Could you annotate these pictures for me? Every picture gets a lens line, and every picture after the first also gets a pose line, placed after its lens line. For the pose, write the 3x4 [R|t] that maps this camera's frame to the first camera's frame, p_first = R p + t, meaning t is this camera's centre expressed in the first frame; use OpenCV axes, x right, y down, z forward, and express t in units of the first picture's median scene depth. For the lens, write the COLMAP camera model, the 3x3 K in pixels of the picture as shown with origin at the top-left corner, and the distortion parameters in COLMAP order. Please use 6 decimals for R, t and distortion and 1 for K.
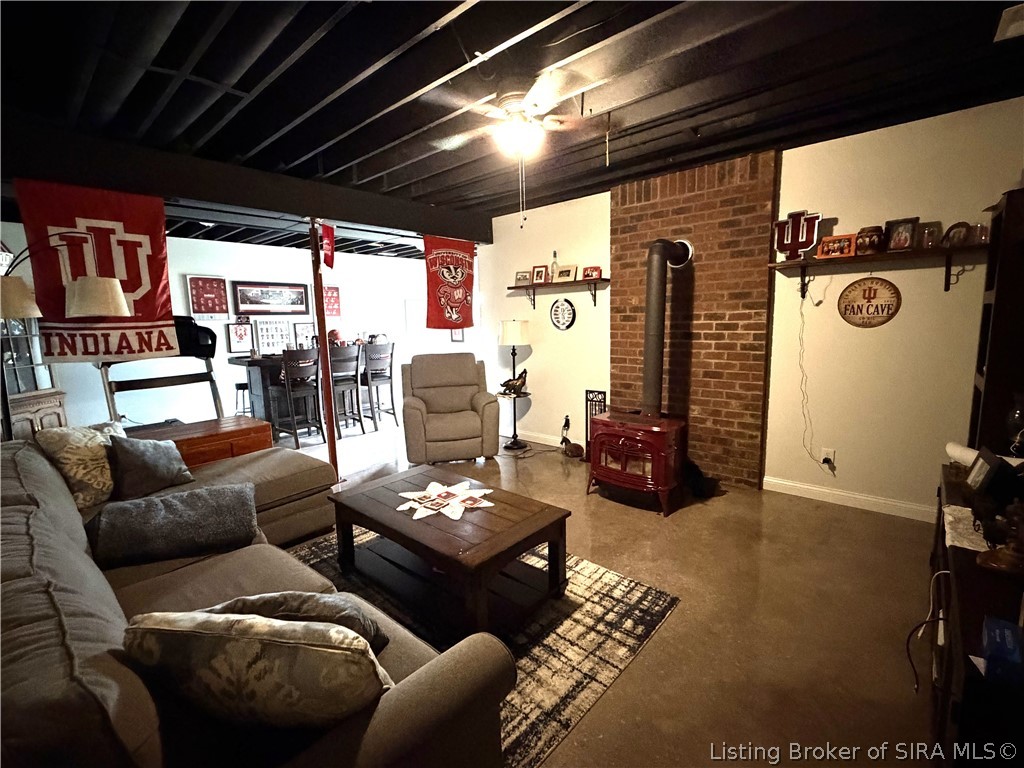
lens RADIAL K [[452.6, 0, 512.0], [0, 452.6, 384.0], [0, 0, 1]] dist [0.000776, 0.000014]
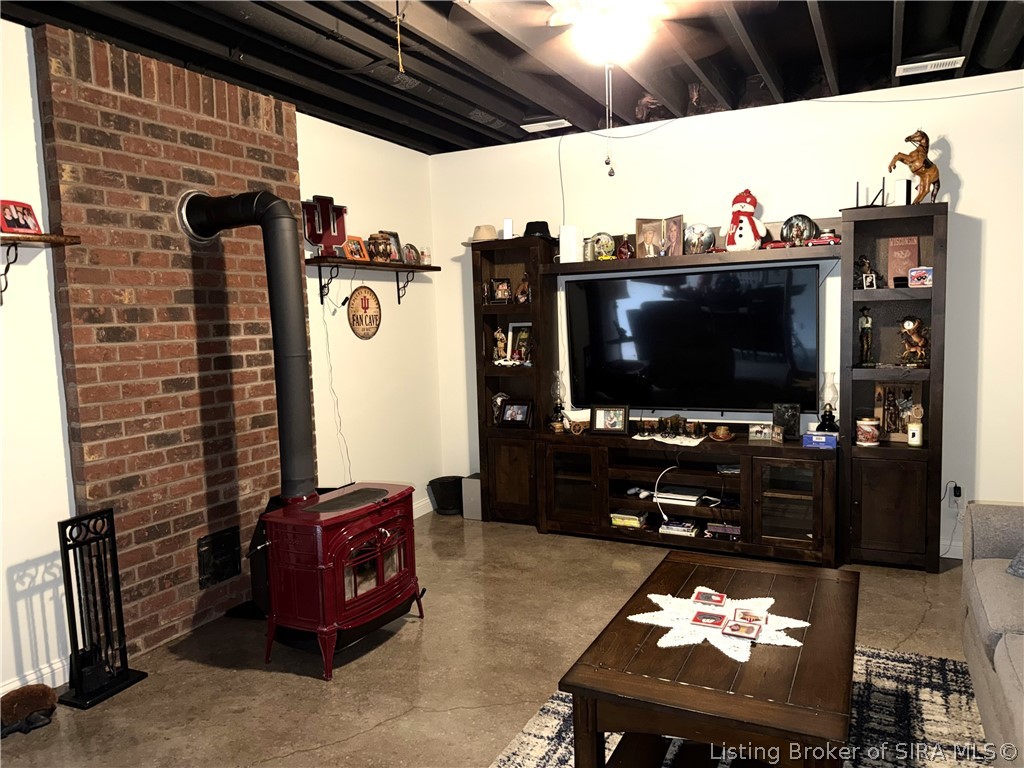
lens RADIAL K [[749.9, 0, 512.0], [0, 749.9, 384.0], [0, 0, 1]] dist [-0.001942, -0.004736]
pose [[-0.255683, -0.061227, 0.964820, -0.638855], [0.168203, 0.979954, 0.106762, -0.123786], [-0.952016, 0.189583, -0.240259, 0.917756]]
